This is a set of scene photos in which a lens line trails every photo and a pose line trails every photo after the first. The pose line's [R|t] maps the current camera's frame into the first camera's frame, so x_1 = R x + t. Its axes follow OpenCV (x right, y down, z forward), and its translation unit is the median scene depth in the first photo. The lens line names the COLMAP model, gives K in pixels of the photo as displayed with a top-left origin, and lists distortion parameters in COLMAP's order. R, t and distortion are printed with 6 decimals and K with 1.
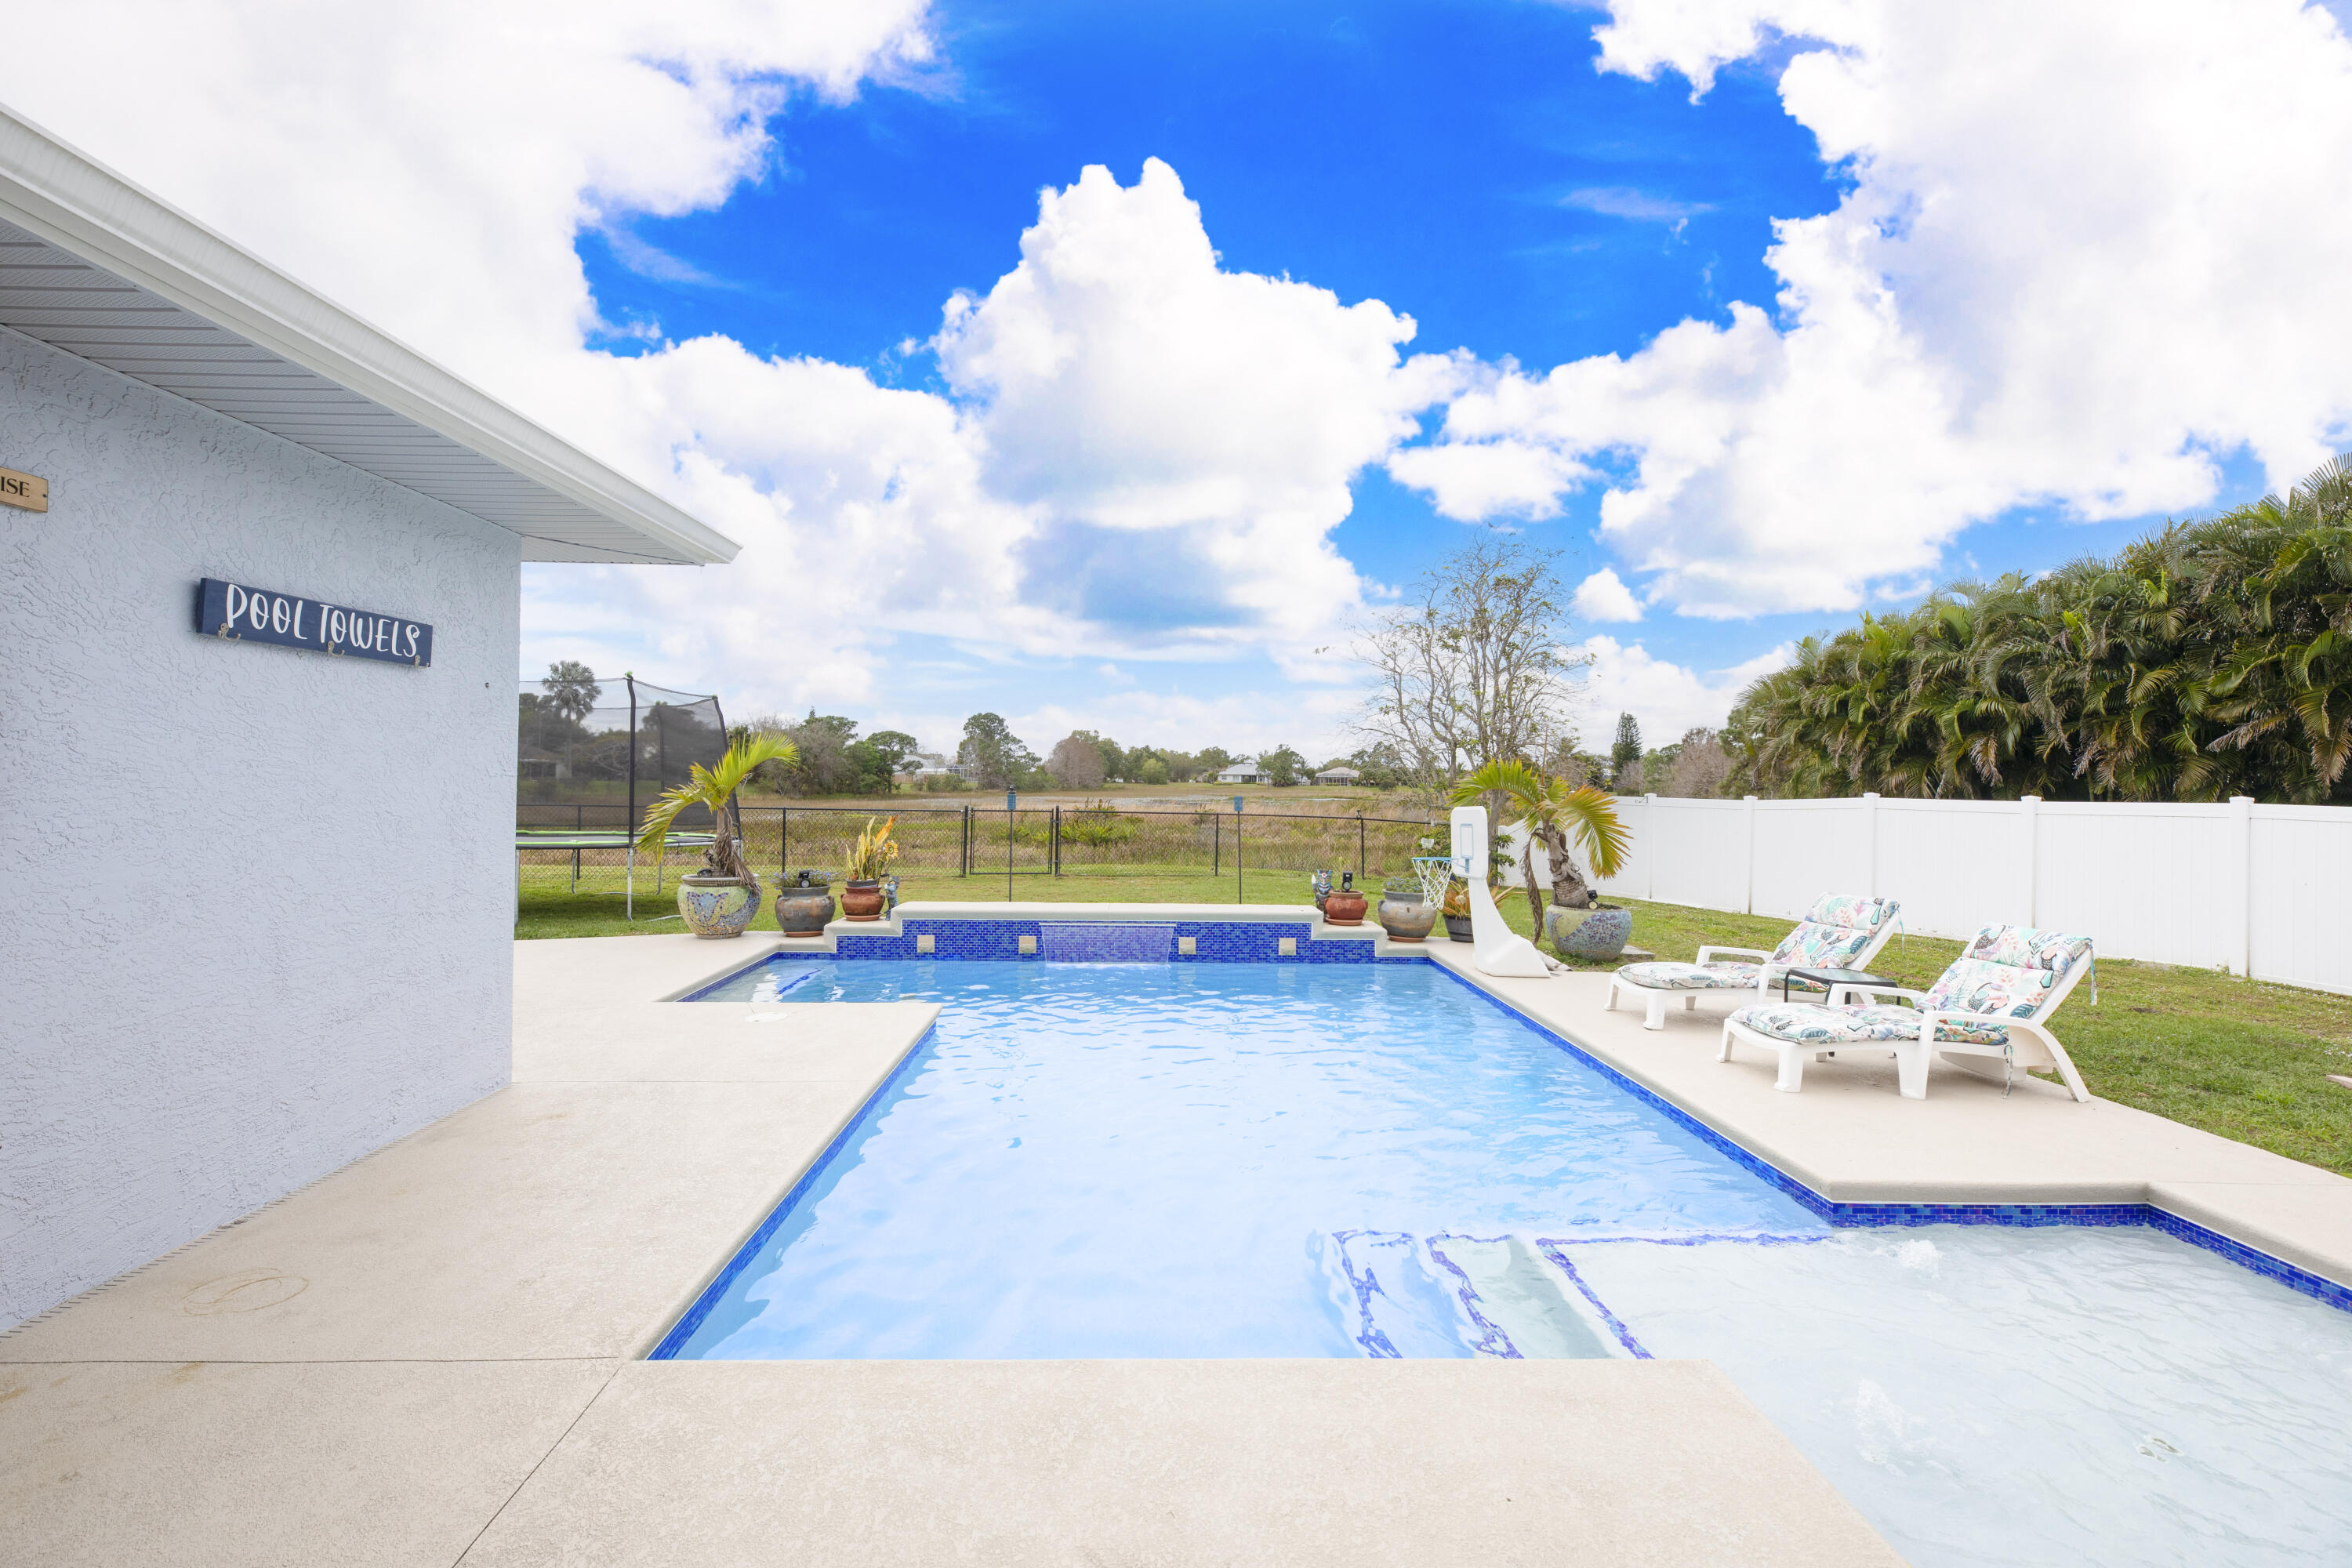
lens RADIAL K [[1033.8, 0, 1125.0], [0, 1033.8, 775.9], [0, 0, 1]] dist [-0.001071, -0.000155]
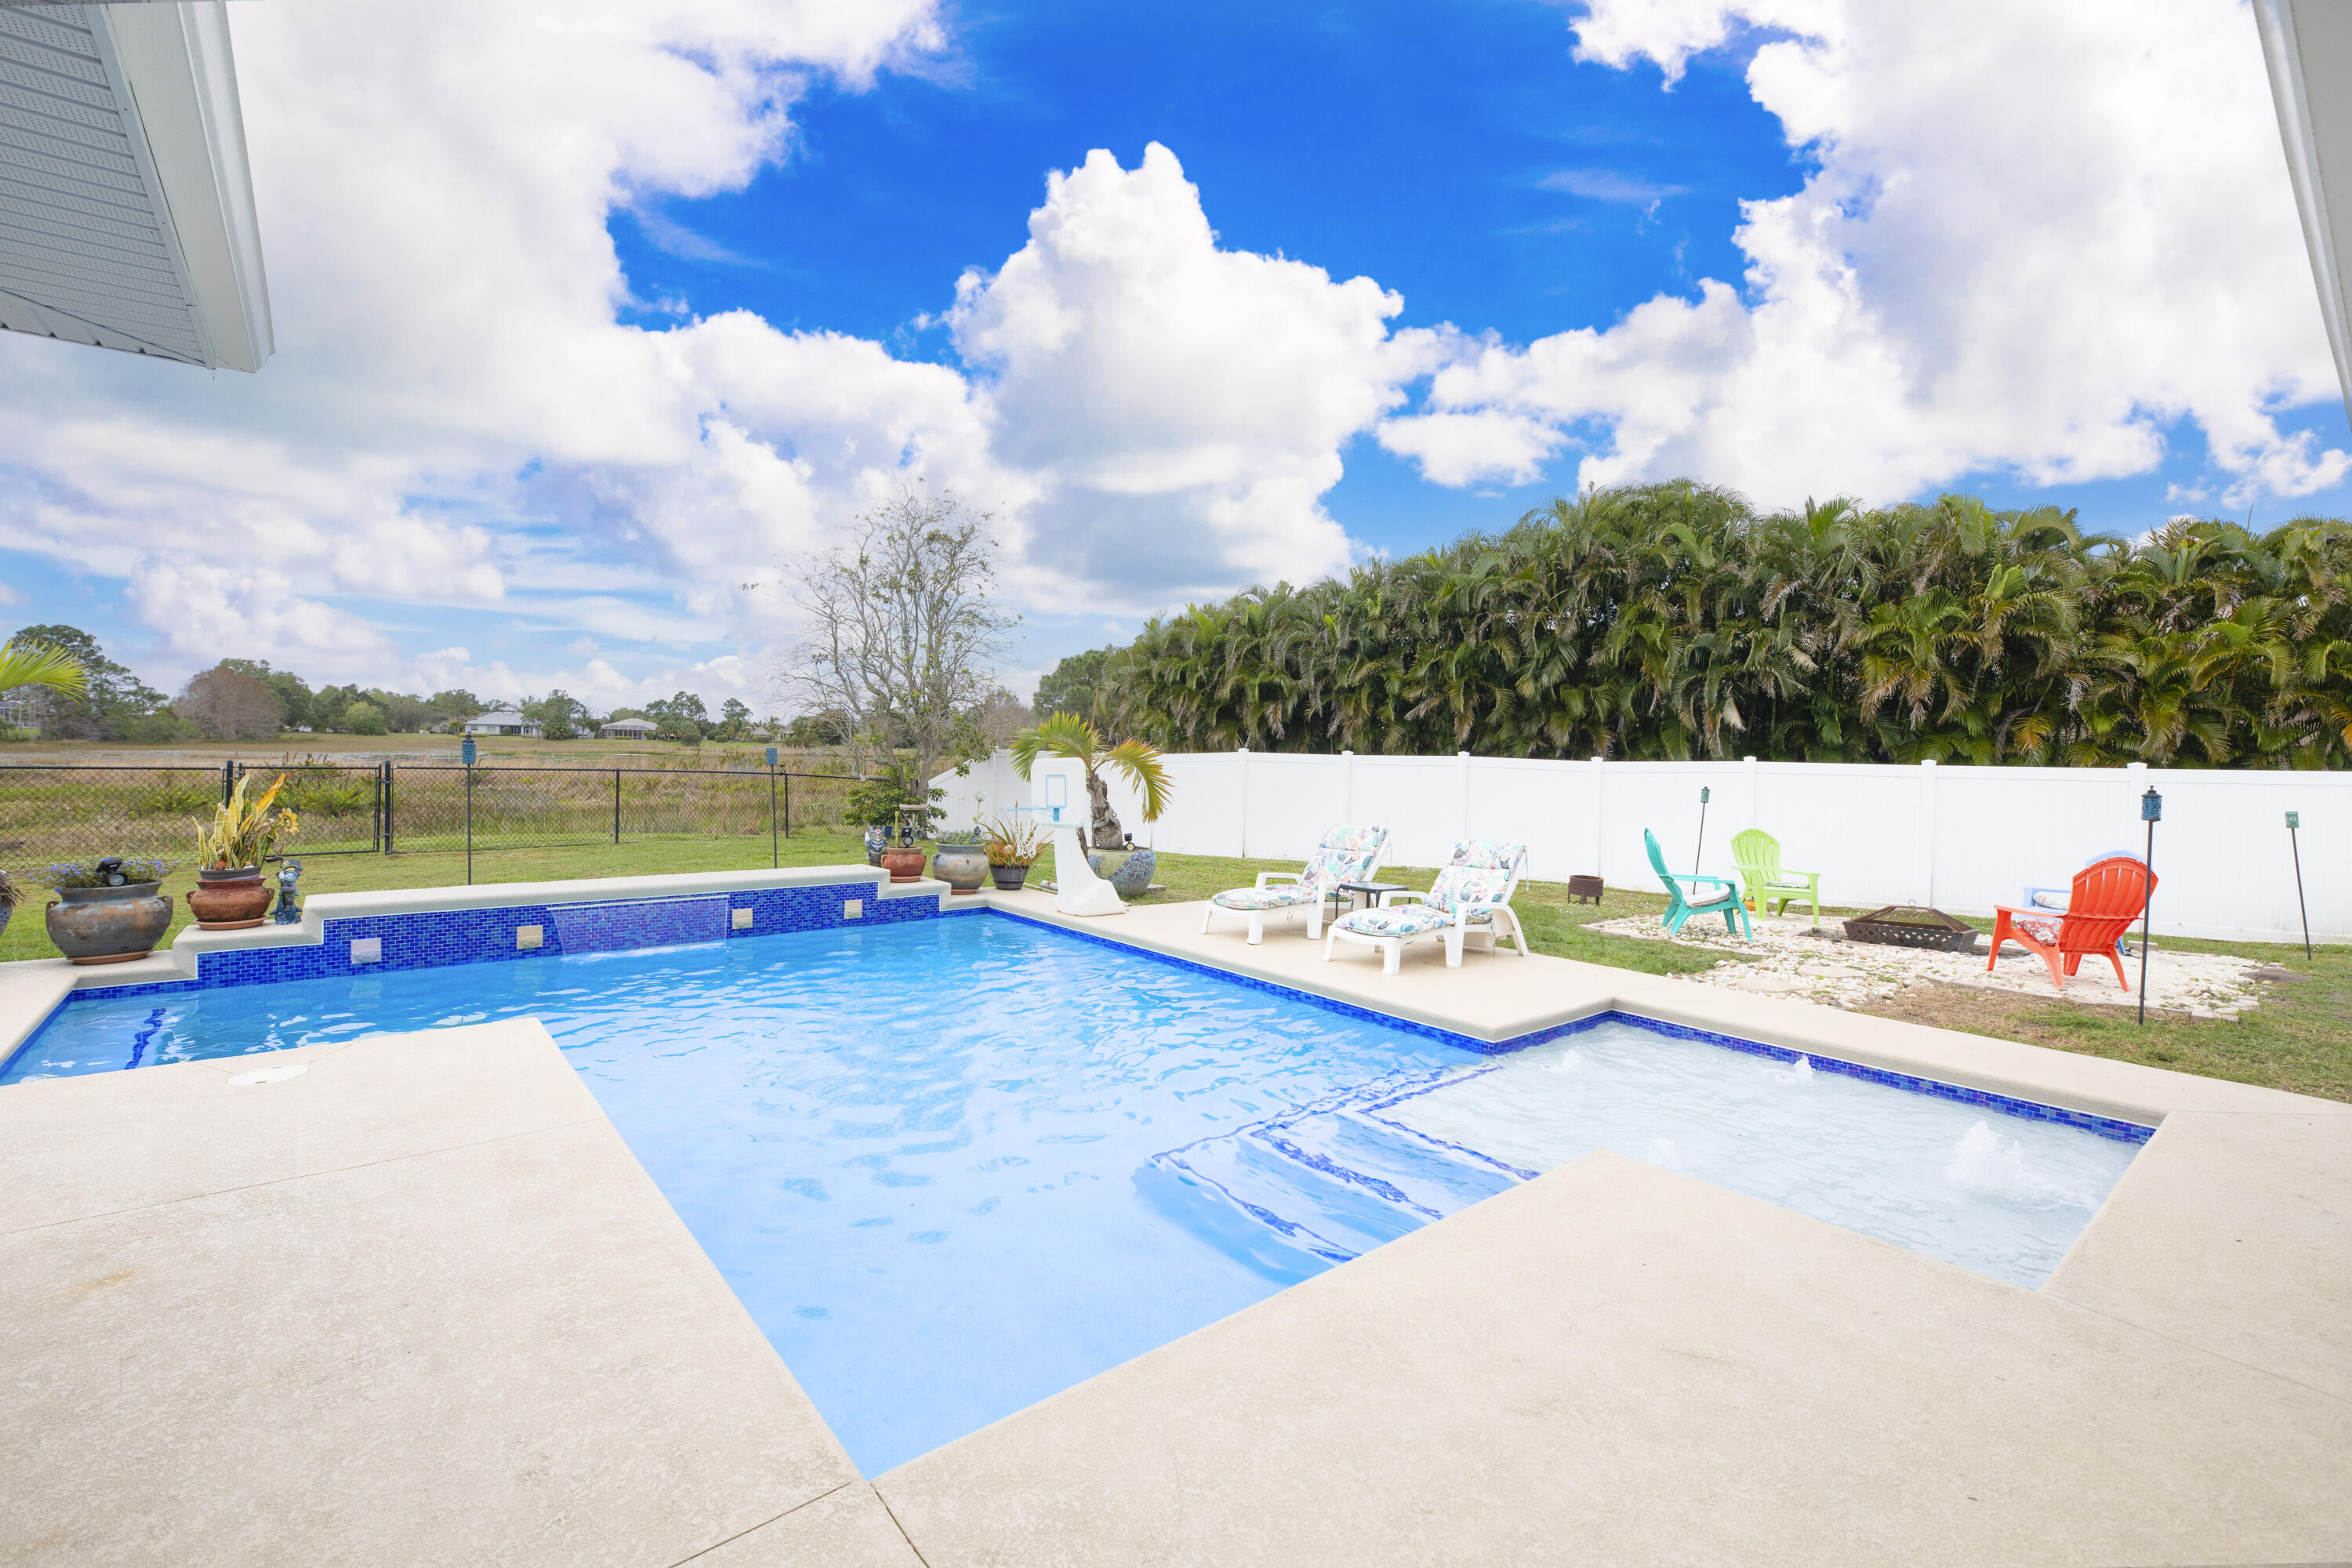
lens RADIAL K [[1074.9, 0, 1159.1], [0, 1074.9, 774.1], [0, 0, 1]] dist [-0.004809, -0.000655]
pose [[0.773664, -0.010147, 0.633515, -0.226049], [-0.015282, 0.999282, 0.034668, 0.005459], [-0.633412, -0.036503, 0.772953, 0.077194]]
